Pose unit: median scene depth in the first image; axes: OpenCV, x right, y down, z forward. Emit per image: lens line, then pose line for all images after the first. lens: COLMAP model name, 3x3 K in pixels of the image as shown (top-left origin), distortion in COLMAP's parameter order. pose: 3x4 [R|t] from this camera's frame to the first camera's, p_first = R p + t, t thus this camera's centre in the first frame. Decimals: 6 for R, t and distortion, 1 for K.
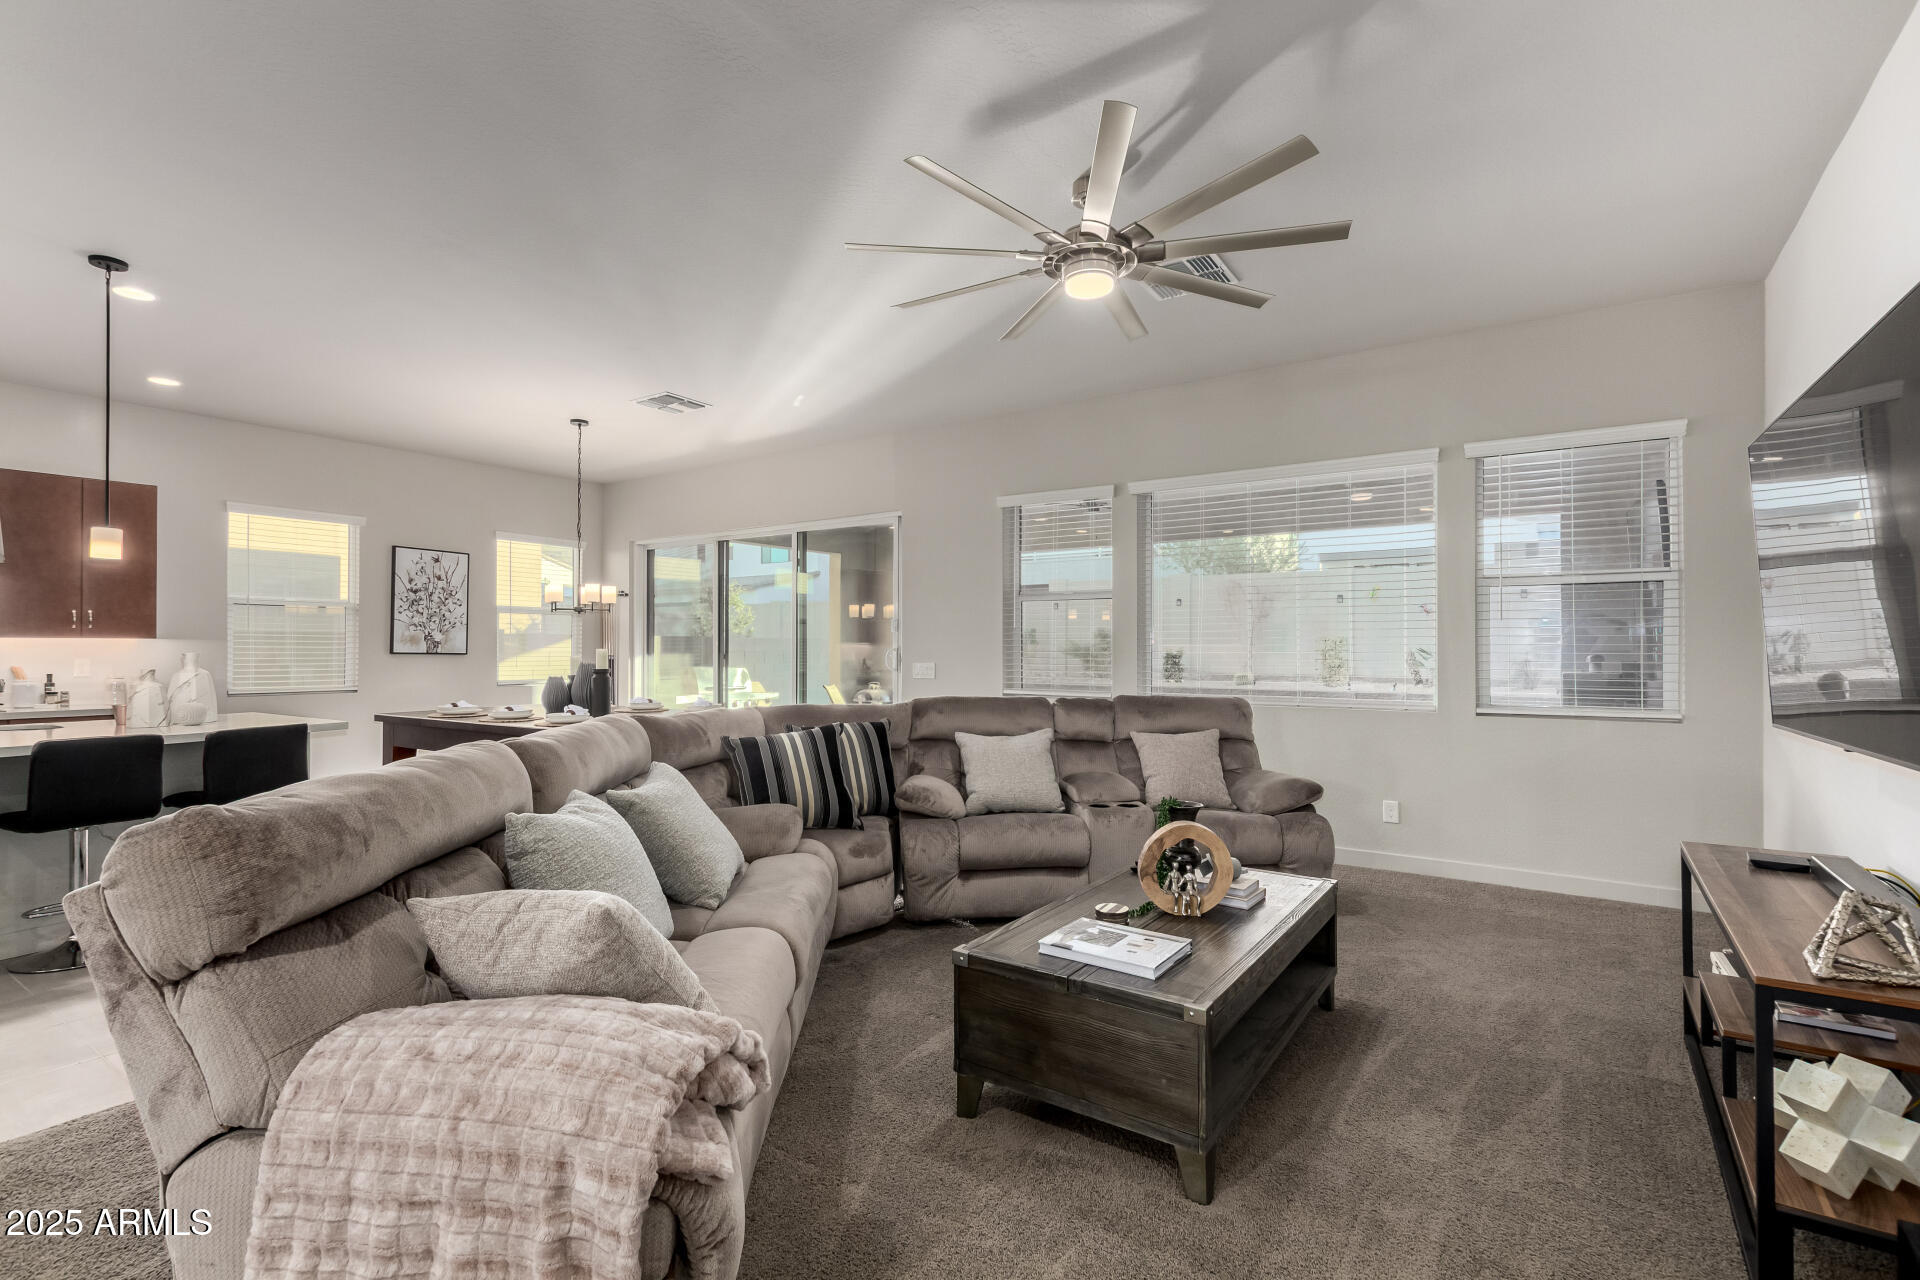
lens RADIAL K [[879.3, 0, 965.6], [0, 879.3, 638.6], [0, 0, 1]] dist [0.003930, -0.000619]
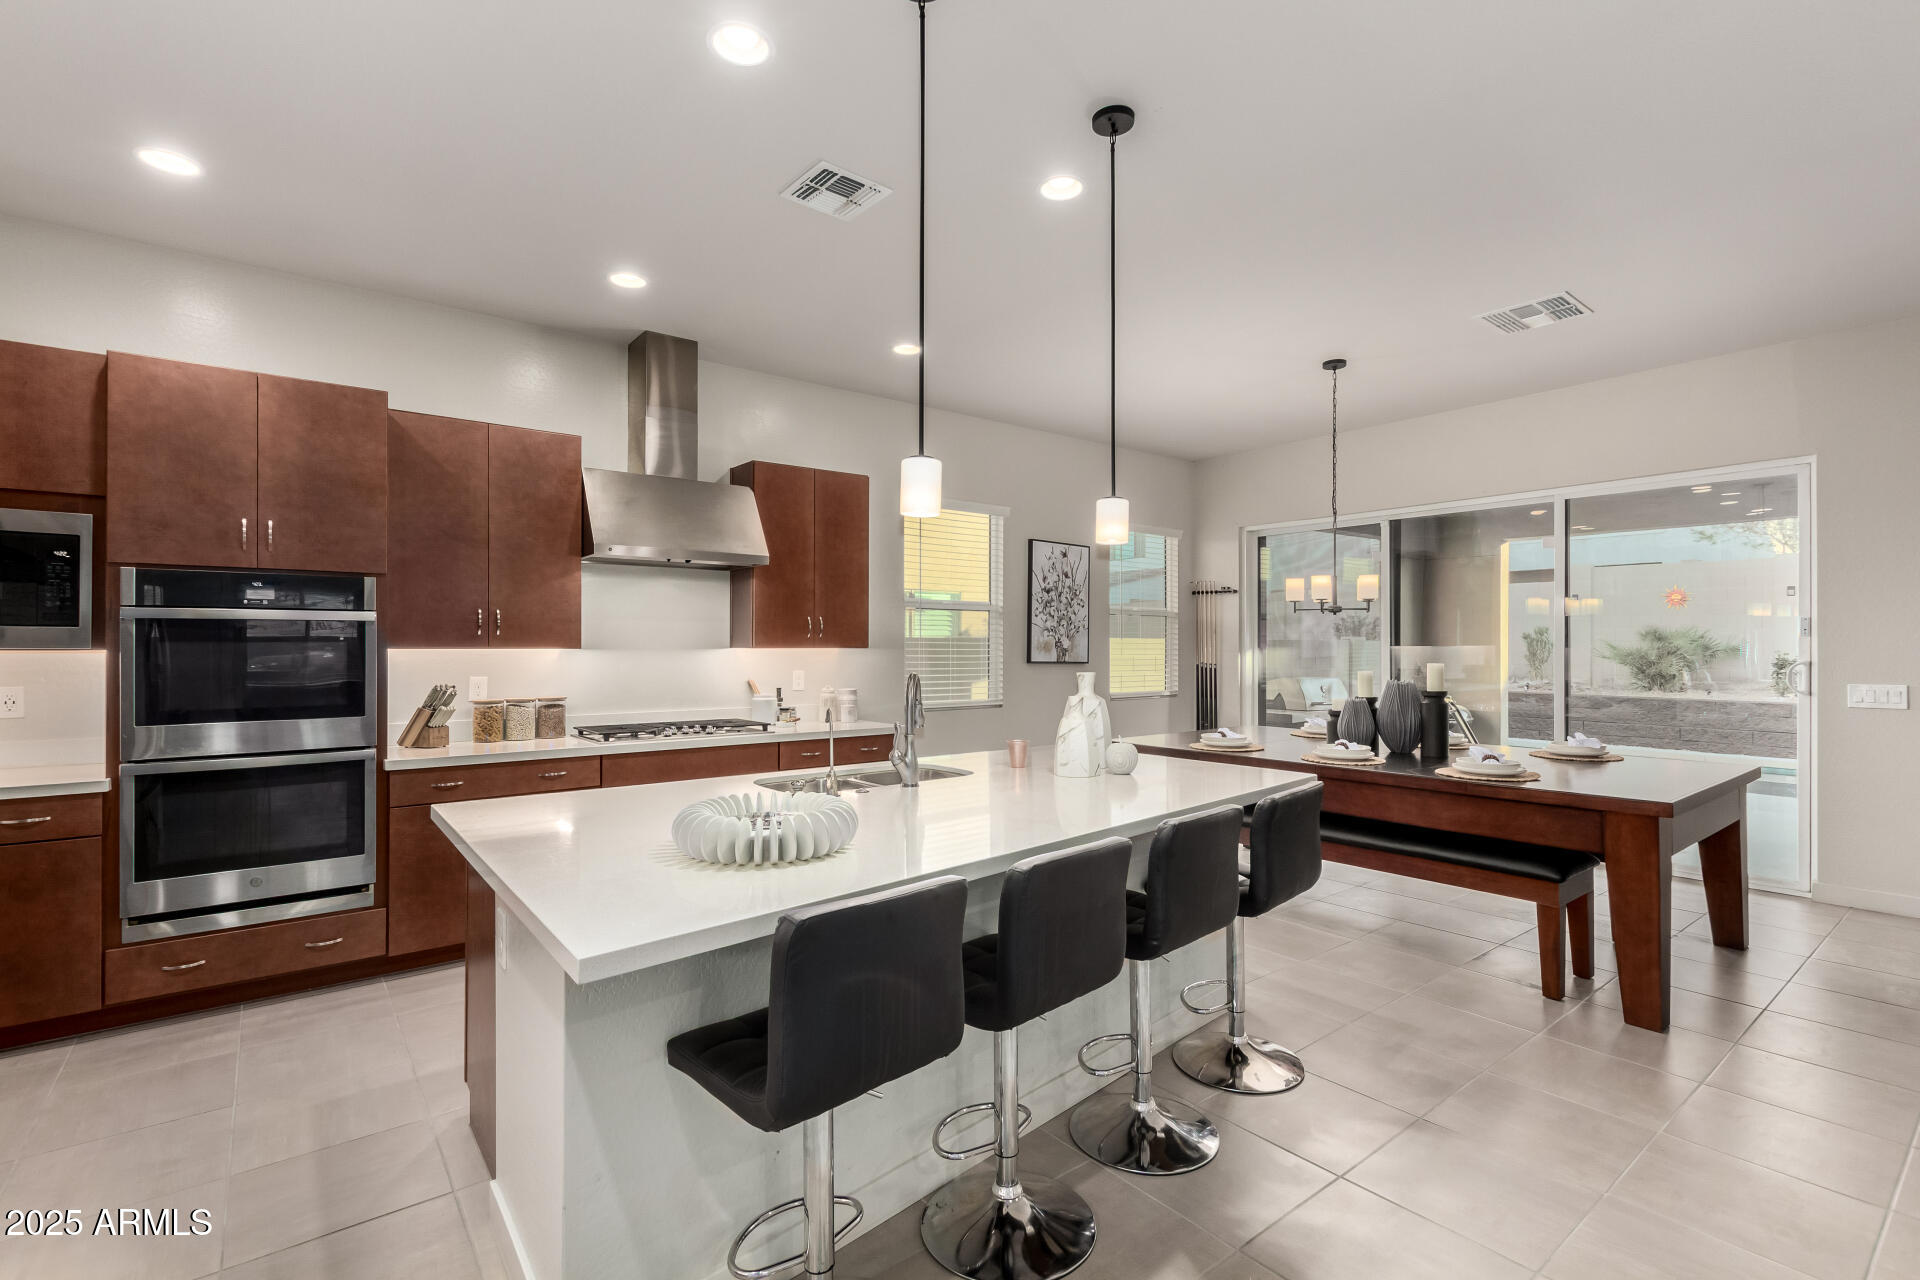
lens RADIAL K [[879.3, 0, 958.6], [0, 879.3, 641.6], [0, 0, 1]] dist [0.003930, -0.000619]
pose [[0.950741, -0.001698, -0.309982, -0.443528], [0.003929, 0.999971, 0.006573, -0.009976], [0.309961, -0.007467, 0.950720, 0.150380]]
